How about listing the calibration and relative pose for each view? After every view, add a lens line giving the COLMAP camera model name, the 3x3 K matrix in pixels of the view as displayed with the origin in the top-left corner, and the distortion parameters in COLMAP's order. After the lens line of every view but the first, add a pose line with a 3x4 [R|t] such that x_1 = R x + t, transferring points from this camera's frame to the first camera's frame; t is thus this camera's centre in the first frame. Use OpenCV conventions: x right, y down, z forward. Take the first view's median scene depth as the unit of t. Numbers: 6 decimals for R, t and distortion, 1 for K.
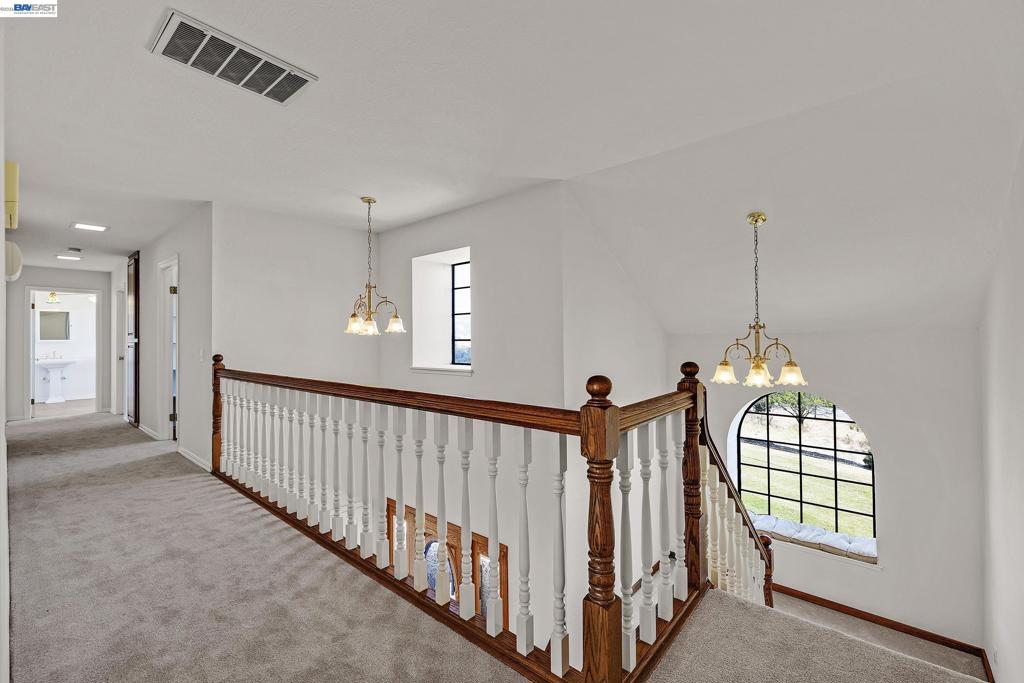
lens RADIAL K [[430.8, 0, 516.3], [0, 430.8, 338.1], [0, 0, 1]] dist [0.001802, 0.000215]
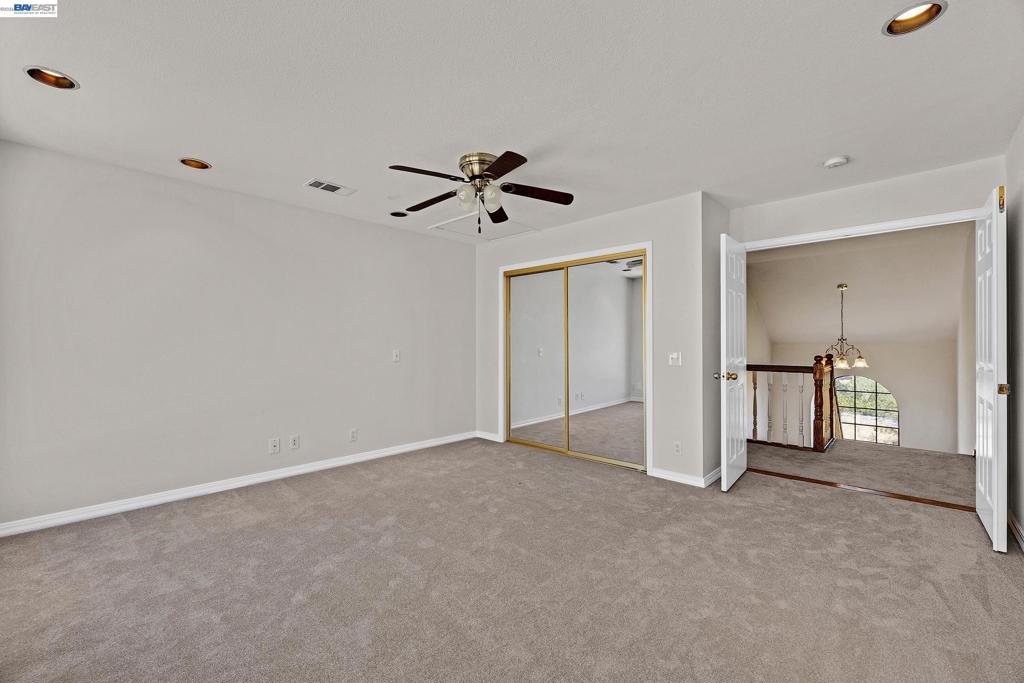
lens RADIAL K [[430.8, 0, 507.8], [0, 430.8, 342.7], [0, 0, 1]] dist [0.001802, 0.000215]
pose [[0.998800, 0.010072, -0.047931, -0.969923], [-0.009762, 0.999930, 0.006692, -0.010119], [0.047995, -0.006217, 0.998828, -1.178767]]
